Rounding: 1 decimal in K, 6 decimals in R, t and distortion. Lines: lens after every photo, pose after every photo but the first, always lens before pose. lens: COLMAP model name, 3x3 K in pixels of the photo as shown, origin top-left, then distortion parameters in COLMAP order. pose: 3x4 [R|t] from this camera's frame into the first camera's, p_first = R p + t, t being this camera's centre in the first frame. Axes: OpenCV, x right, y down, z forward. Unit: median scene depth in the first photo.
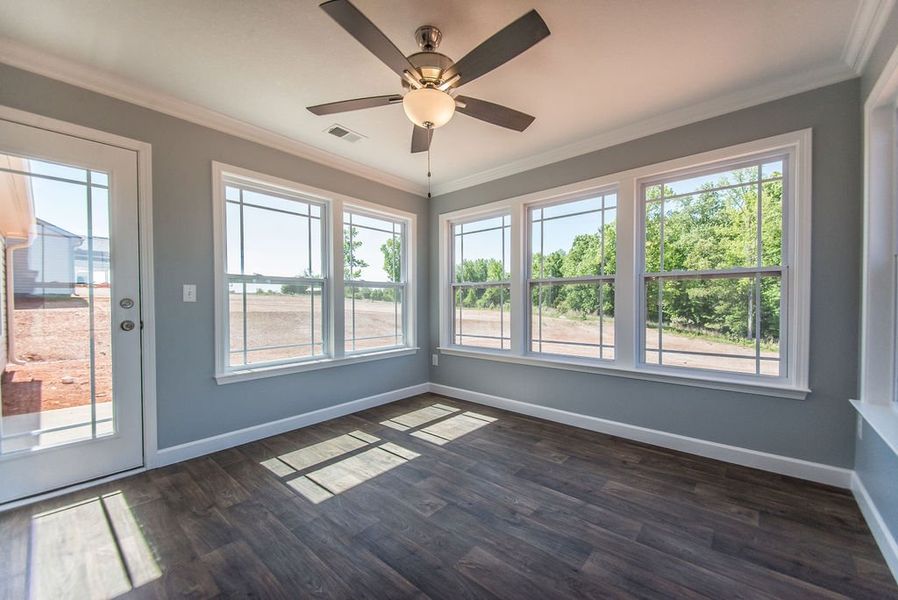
lens RADIAL K [[323.0, 0, 434.8], [0, 323.0, 303.7], [0, 0, 1]] dist [0.018448, -0.008828]
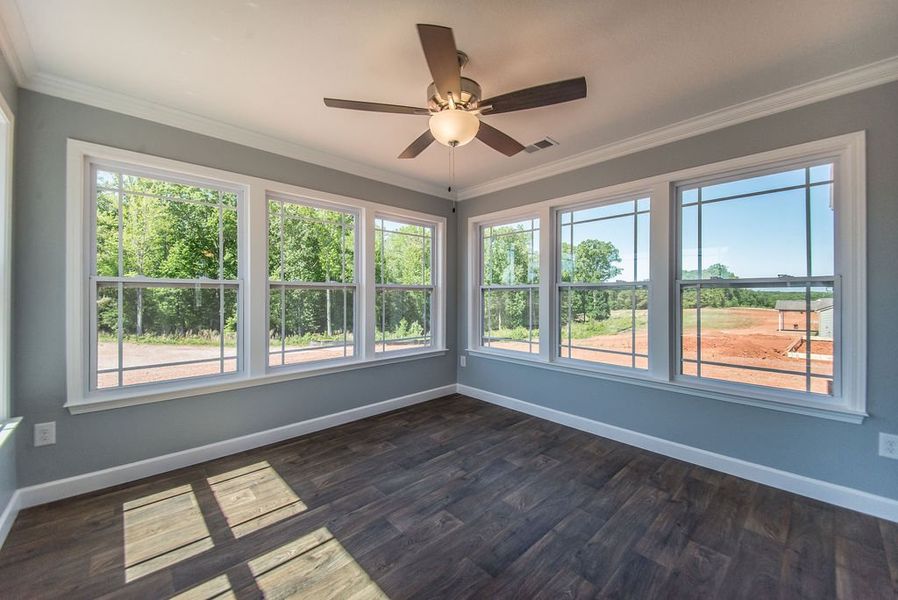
lens RADIAL K [[373.4, 0, 449.4], [0, 373.4, 289.7], [0, 0, 1]] dist [-0.001697, -0.000753]
pose [[0.093141, 0.017448, 0.995500, -0.941793], [0.016715, 0.999678, -0.019085, -0.010433], [-0.995513, 0.018418, 0.092819, 0.771030]]
